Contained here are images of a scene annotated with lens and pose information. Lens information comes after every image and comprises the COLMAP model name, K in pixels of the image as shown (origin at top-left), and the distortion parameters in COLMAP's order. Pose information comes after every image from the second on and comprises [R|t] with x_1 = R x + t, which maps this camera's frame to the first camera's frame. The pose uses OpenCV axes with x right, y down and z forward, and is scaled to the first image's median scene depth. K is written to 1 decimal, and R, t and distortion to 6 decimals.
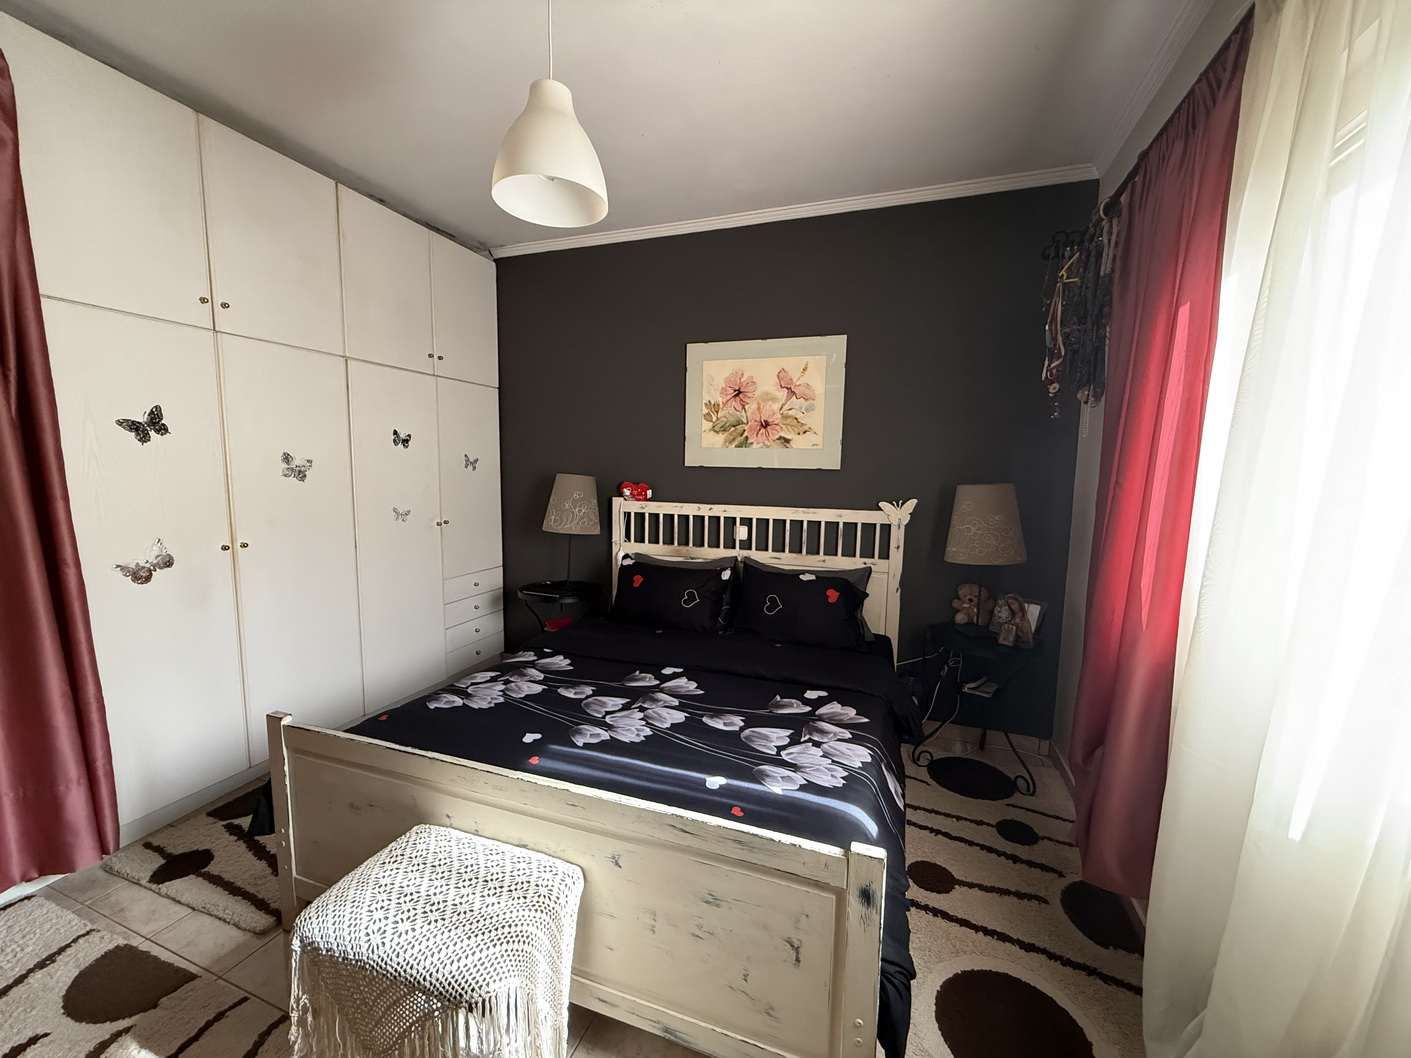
lens RADIAL K [[563.1, 0, 705.7], [0, 563.1, 533.5], [0, 0, 1]] dist [-0.002831, -0.000062]
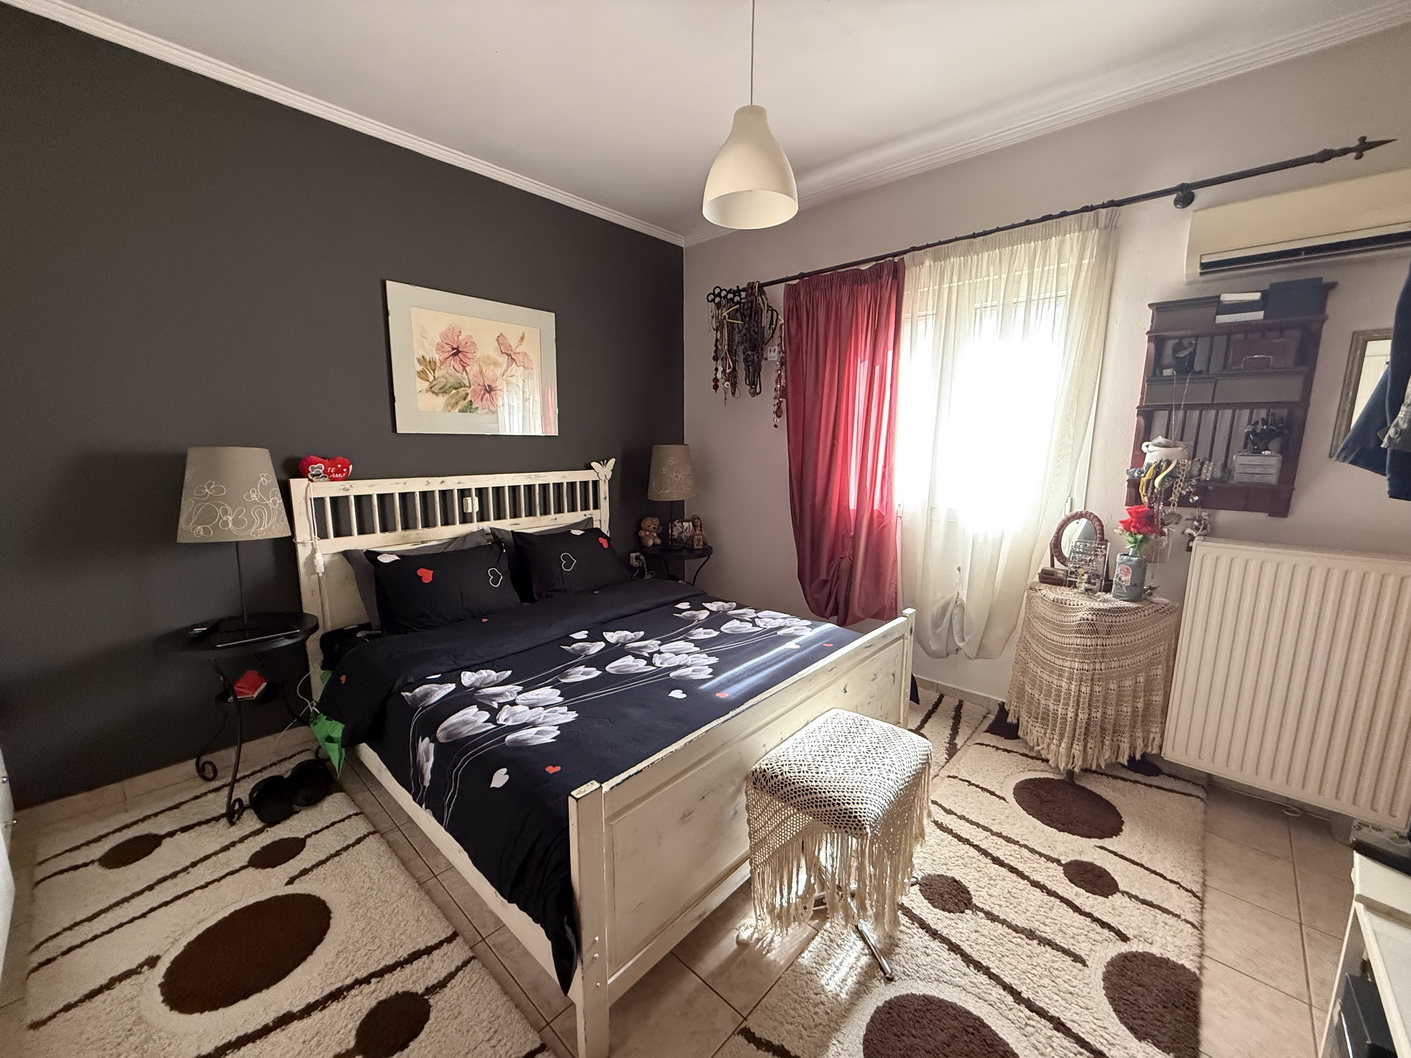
lens RADIAL K [[563.1, 0, 704.3], [0, 563.1, 524.8], [0, 0, 1]] dist [-0.002831, -0.000062]
pose [[0.382936, -0.152263, 0.911140, -0.694596], [0.113024, 0.986635, 0.117377, -0.037166], [-0.916834, 0.058033, 0.395028, 0.305724]]
